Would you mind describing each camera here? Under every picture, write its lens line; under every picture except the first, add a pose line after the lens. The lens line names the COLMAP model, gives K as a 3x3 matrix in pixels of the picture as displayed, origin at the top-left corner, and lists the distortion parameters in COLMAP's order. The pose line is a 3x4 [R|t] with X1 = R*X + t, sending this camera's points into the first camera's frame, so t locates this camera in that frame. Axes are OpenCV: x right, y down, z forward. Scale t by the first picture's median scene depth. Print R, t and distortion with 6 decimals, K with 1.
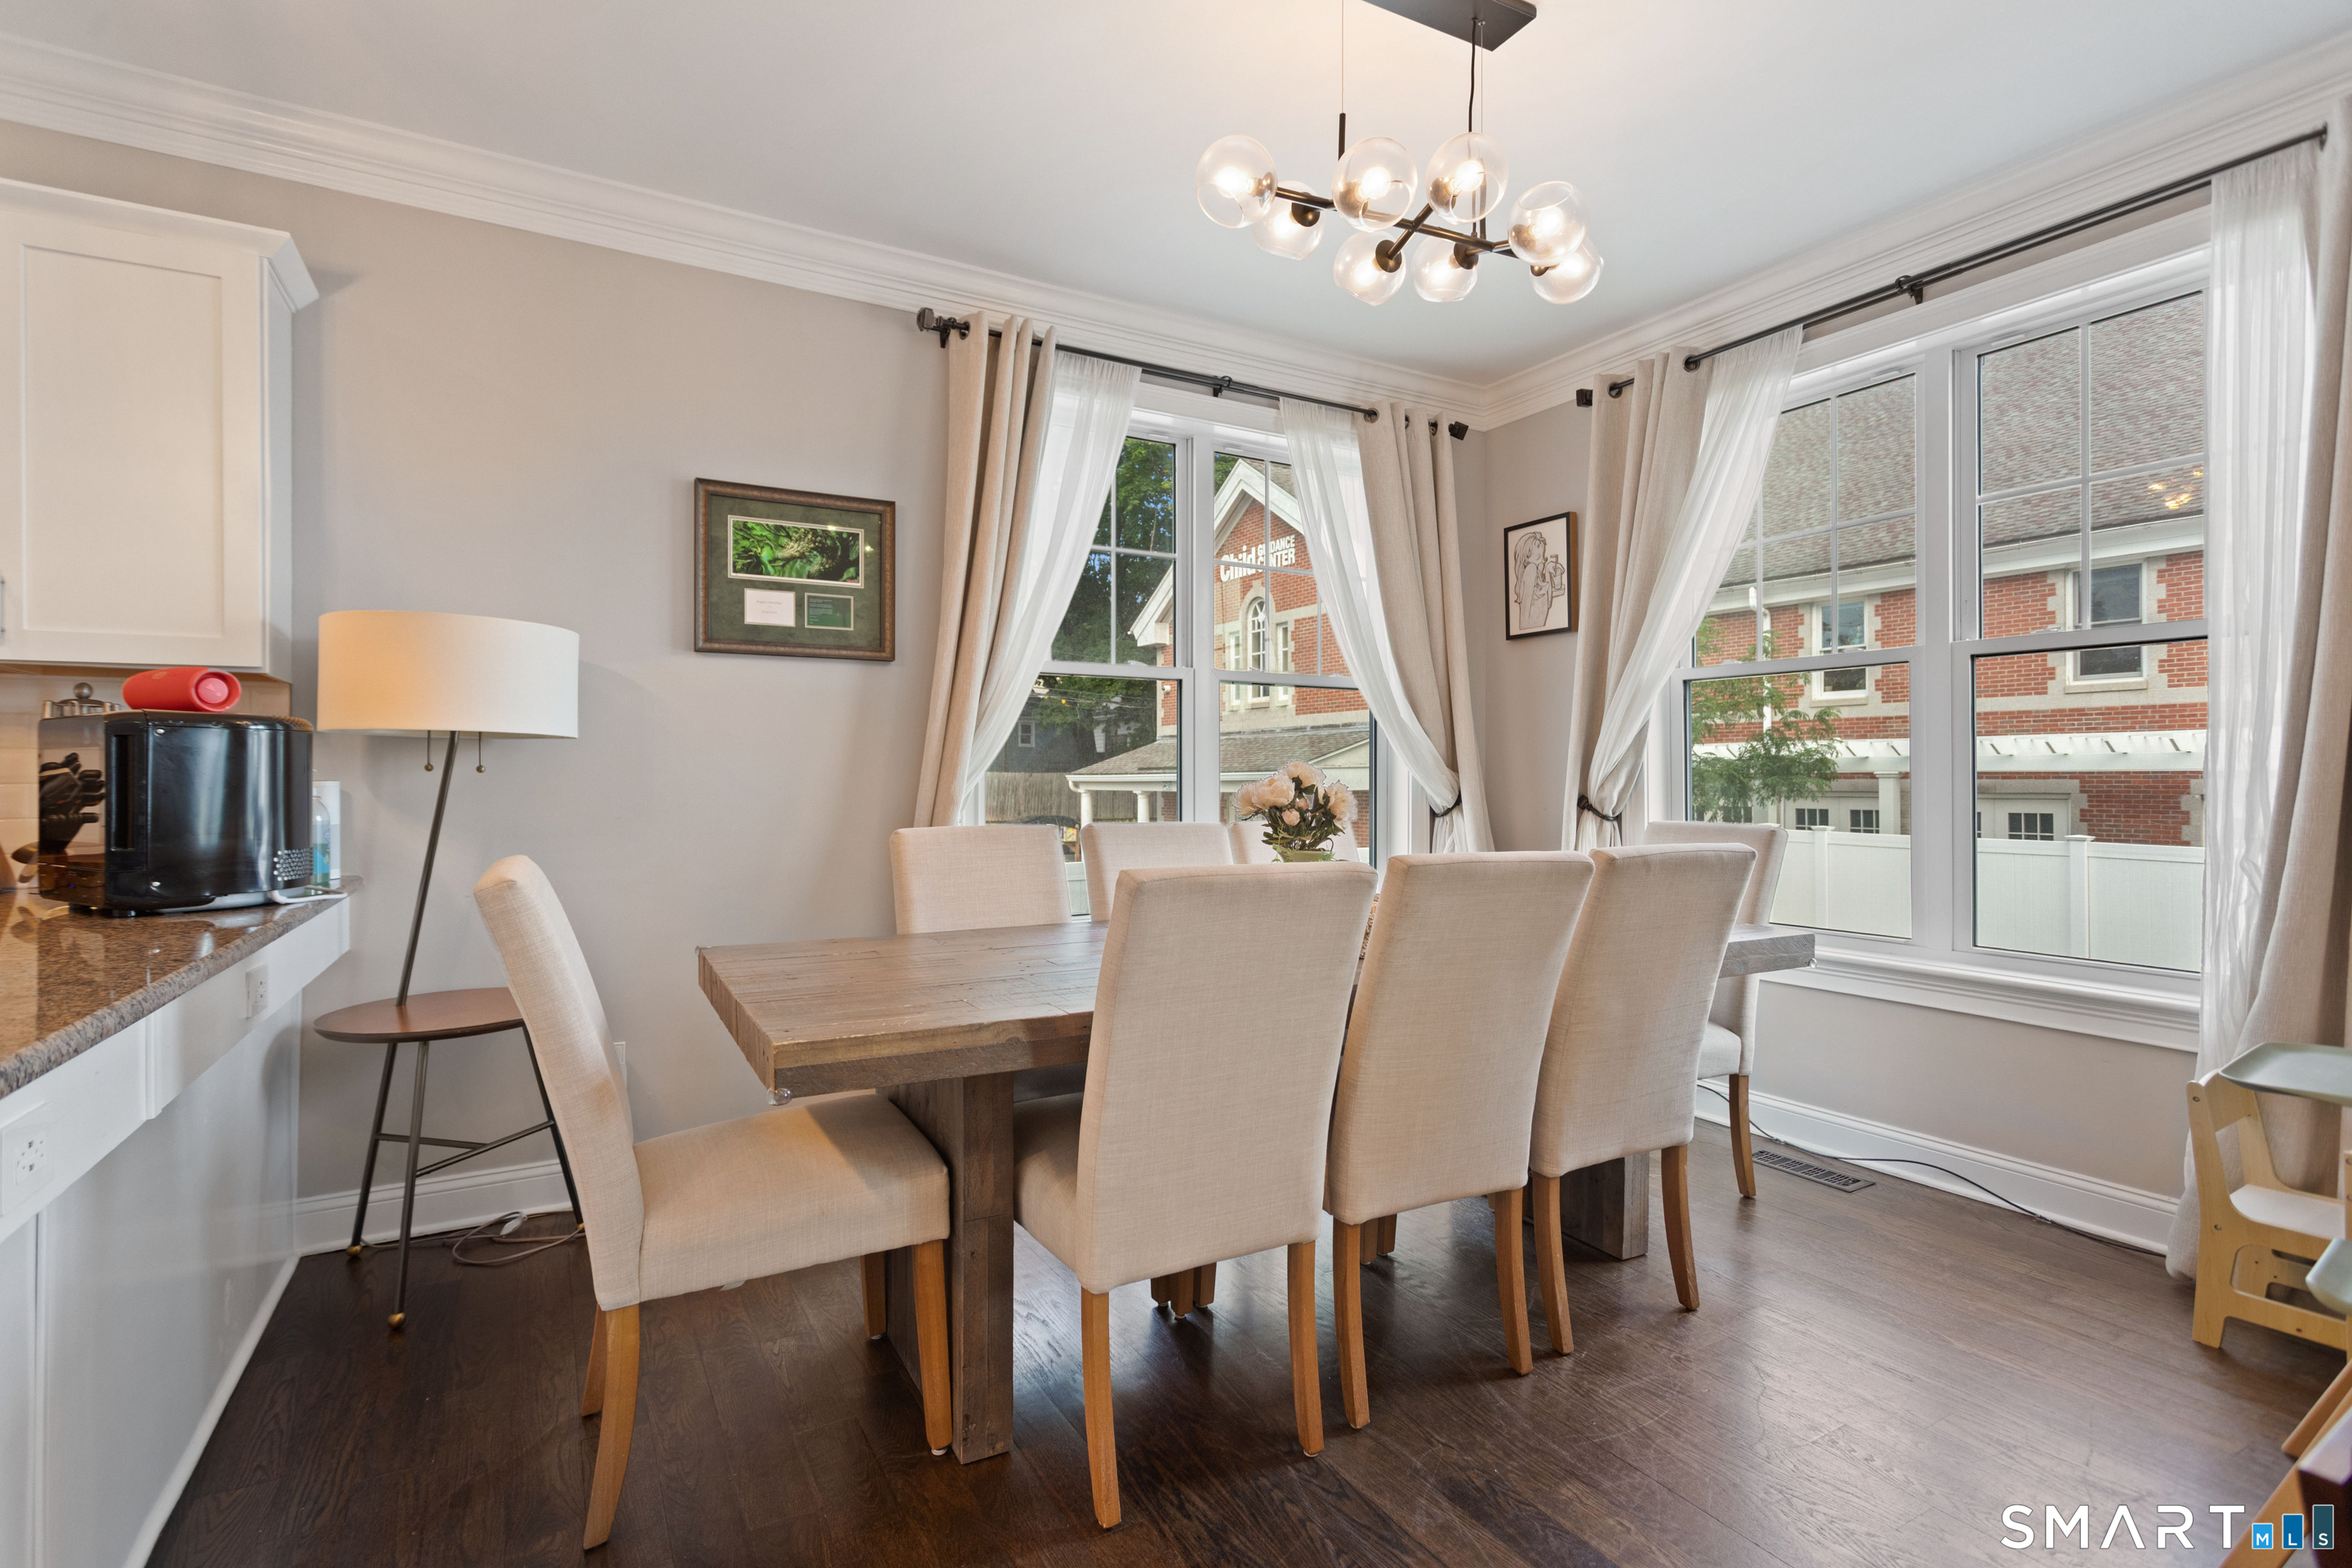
lens RADIAL K [[1112.1, 0, 1170.4], [0, 1112.1, 773.5], [0, 0, 1]] dist [0.005006, -0.000587]
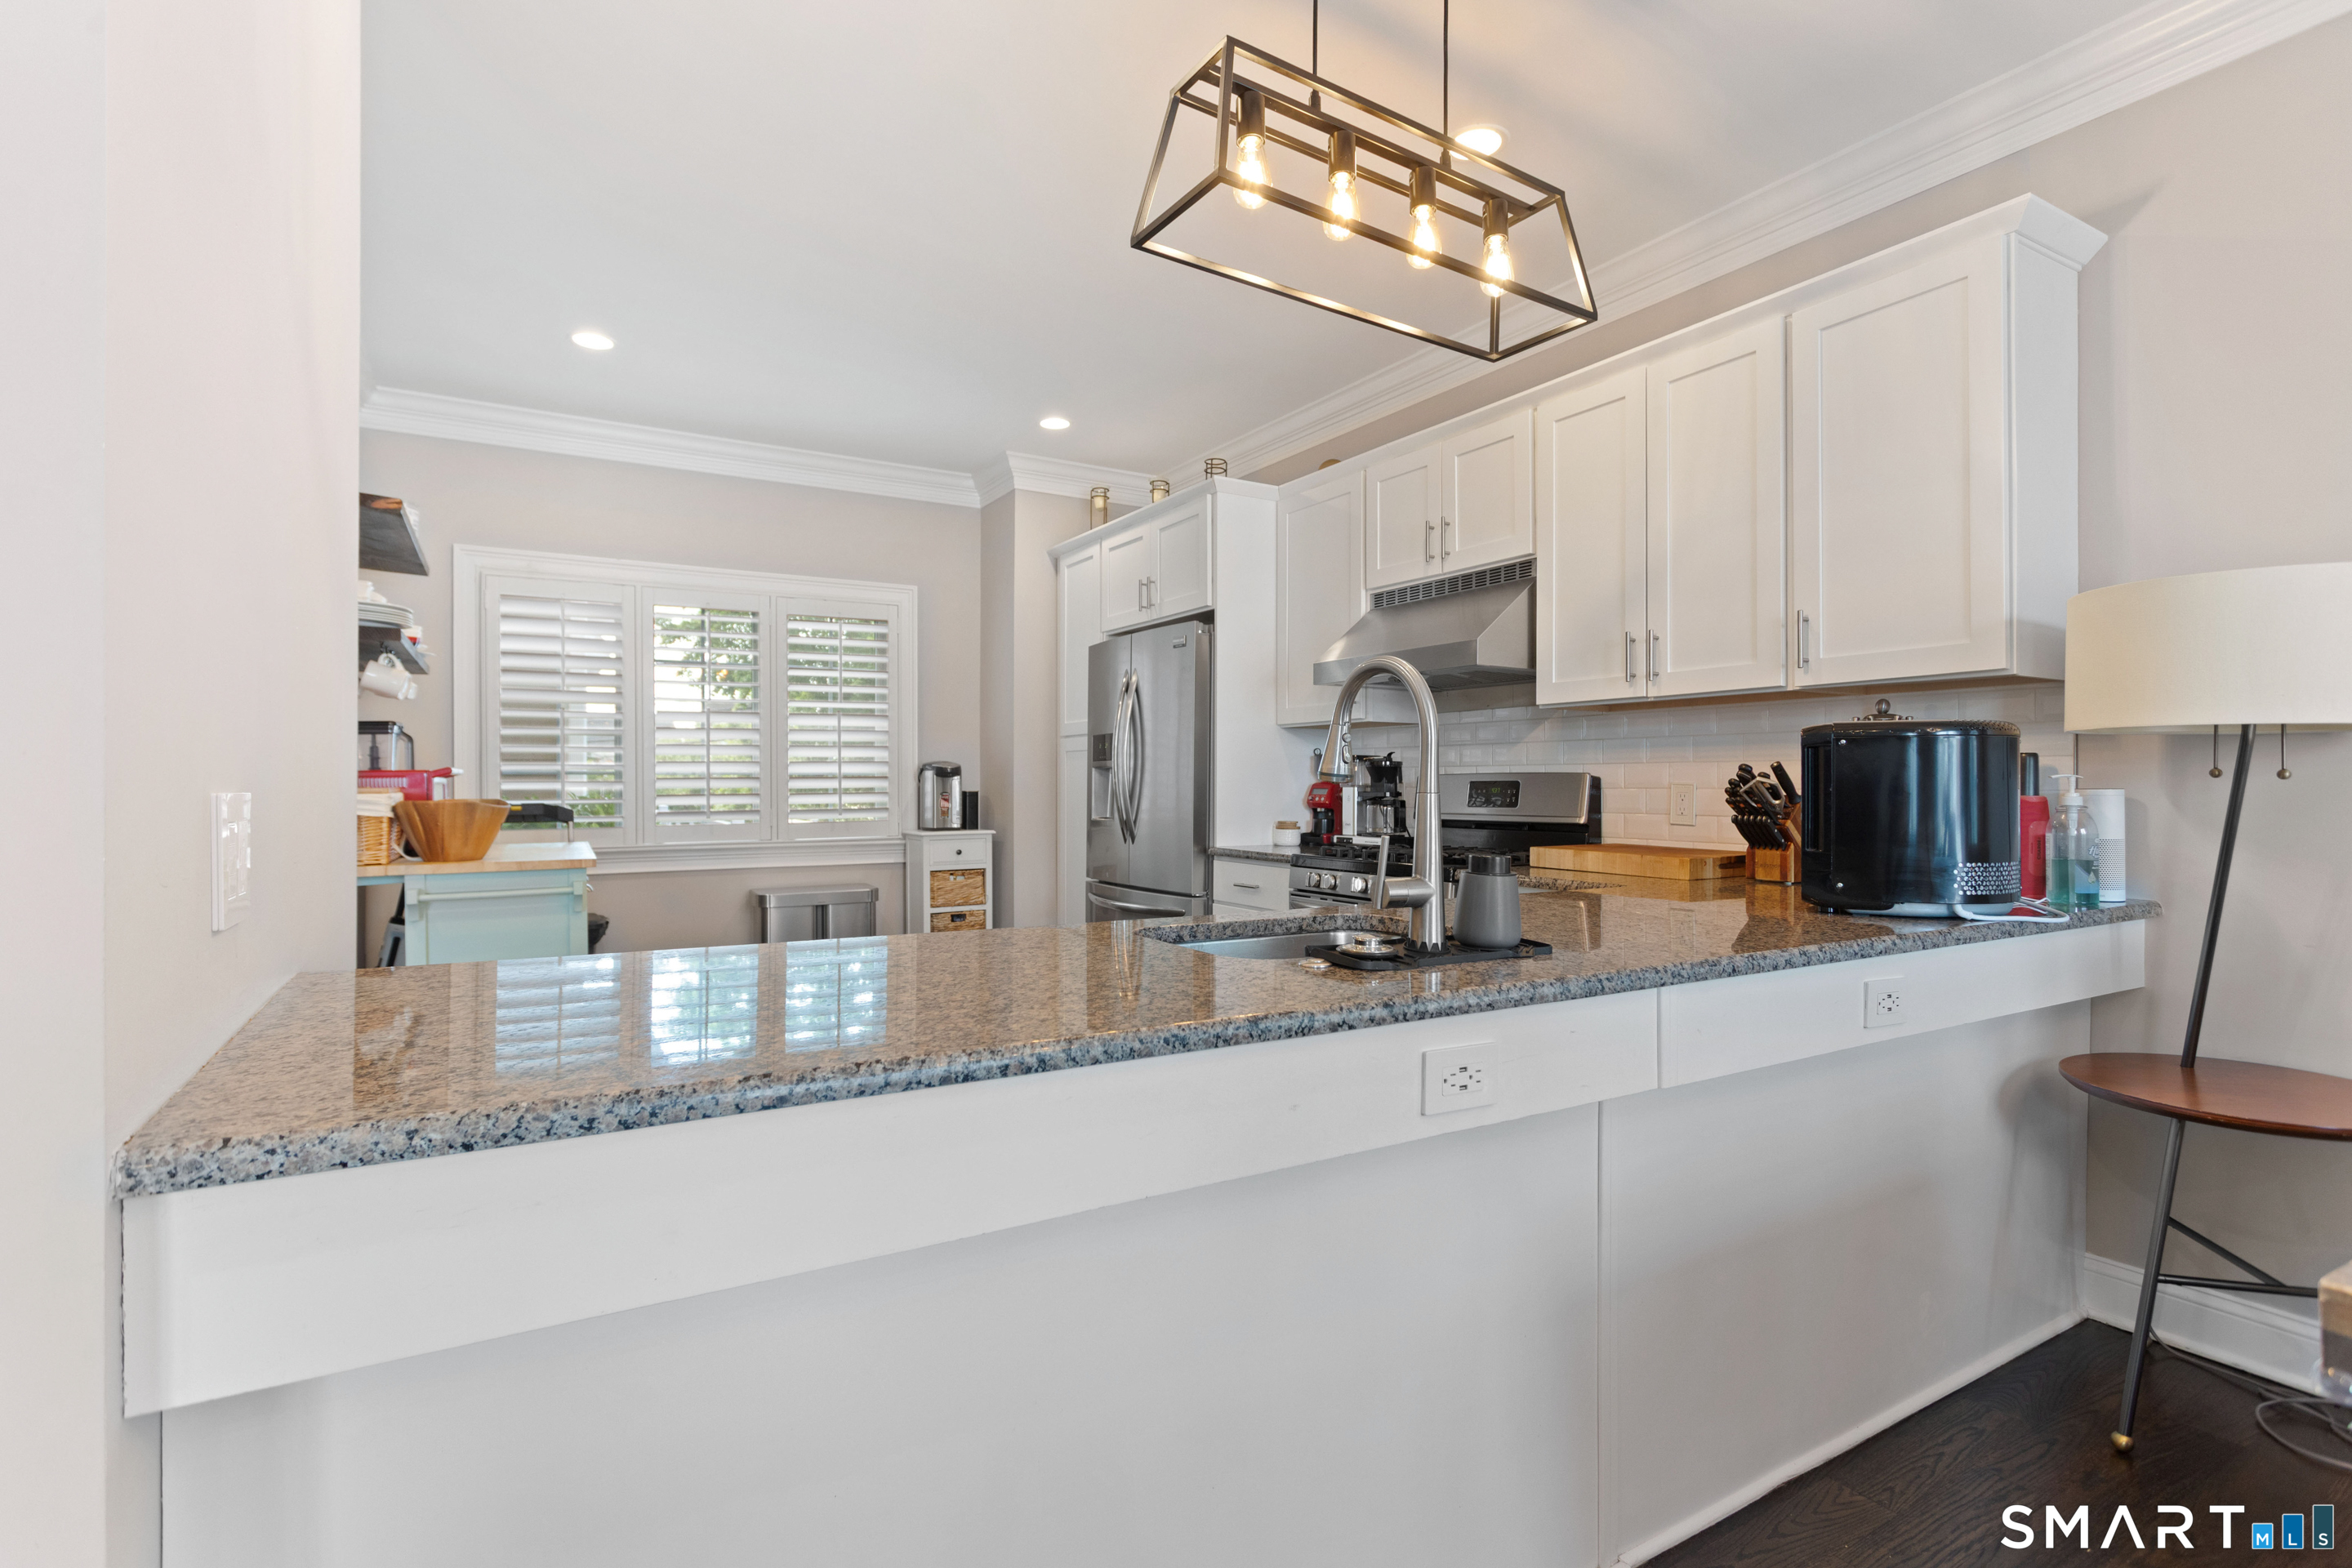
lens RADIAL K [[1112.1, 0, 1183.1], [0, 1112.1, 784.2], [0, 0, 1]] dist [0.005006, -0.000587]
pose [[0.031221, 0.001250, -0.999512, 0.081389], [0.003384, 0.999993, 0.001356, -0.000780], [0.999507, -0.003425, 0.031216, 0.205424]]
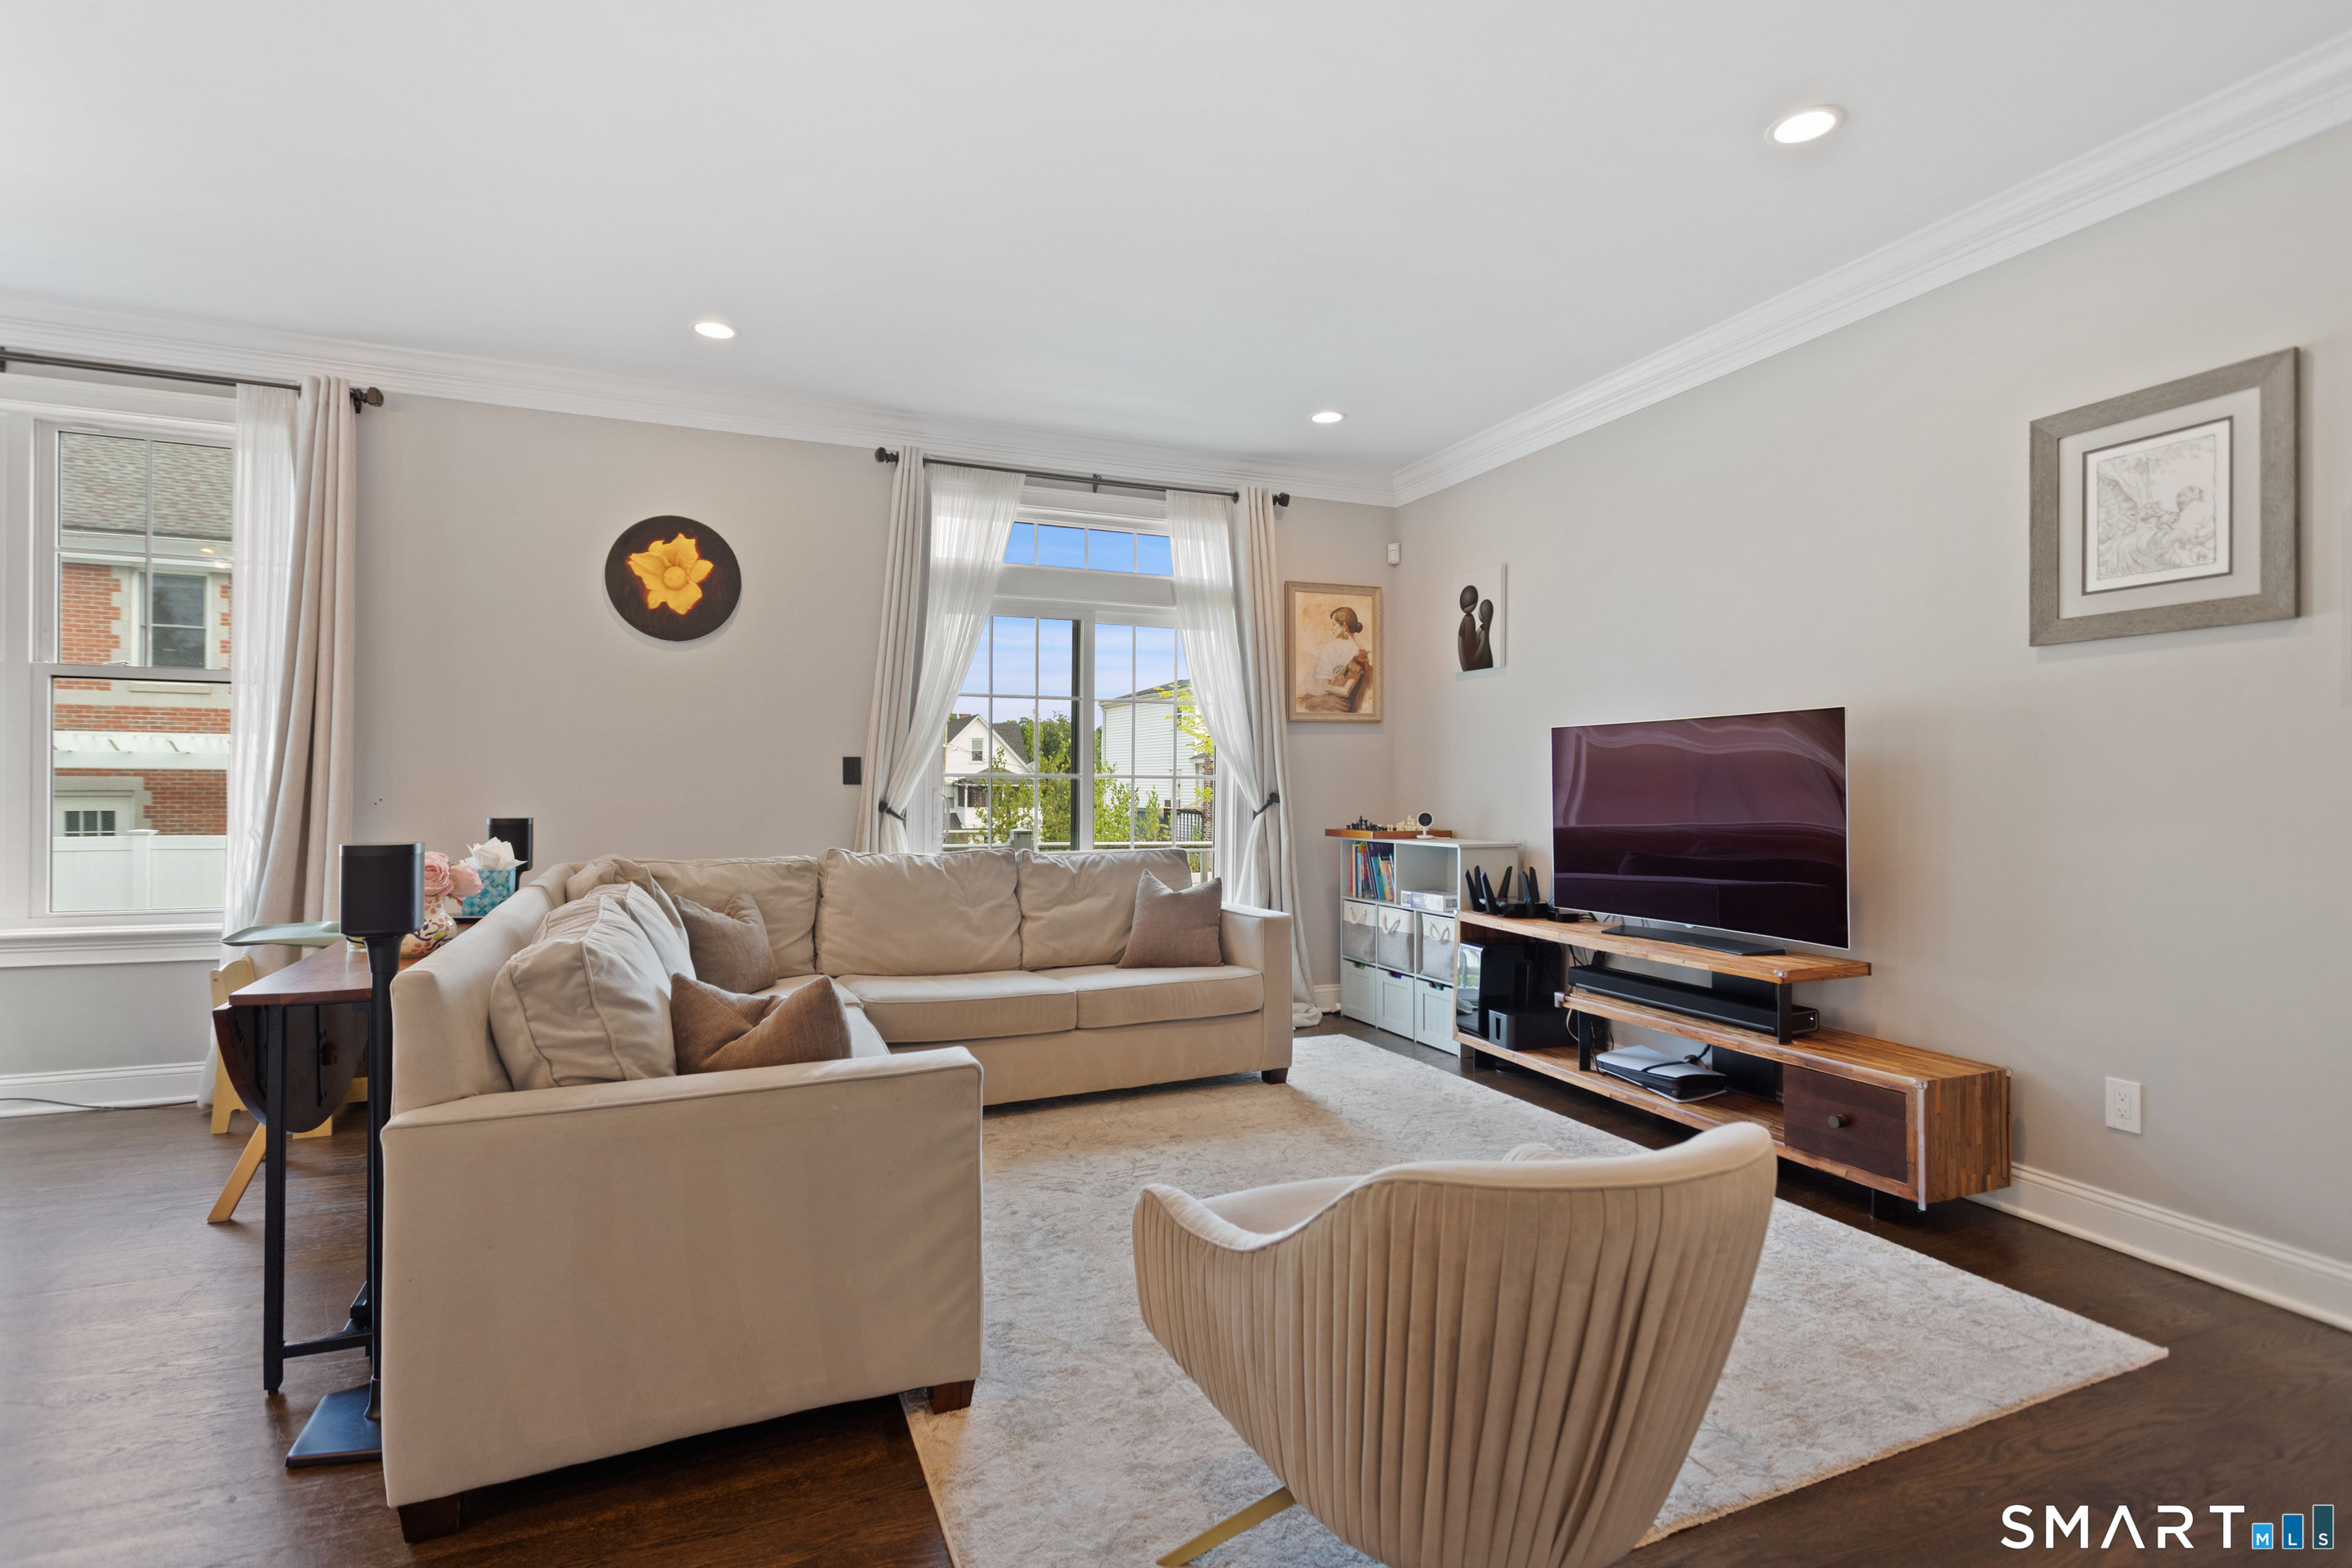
lens RADIAL K [[1112.1, 0, 1169.4], [0, 1112.1, 783.5], [0, 0, 1]] dist [0.005006, -0.000587]
pose [[0.143719, 0.001871, 0.989617, -0.321961], [-0.012602, 0.999921, -0.000060, -0.001850], [-0.989538, -0.012463, 0.143731, -0.399486]]
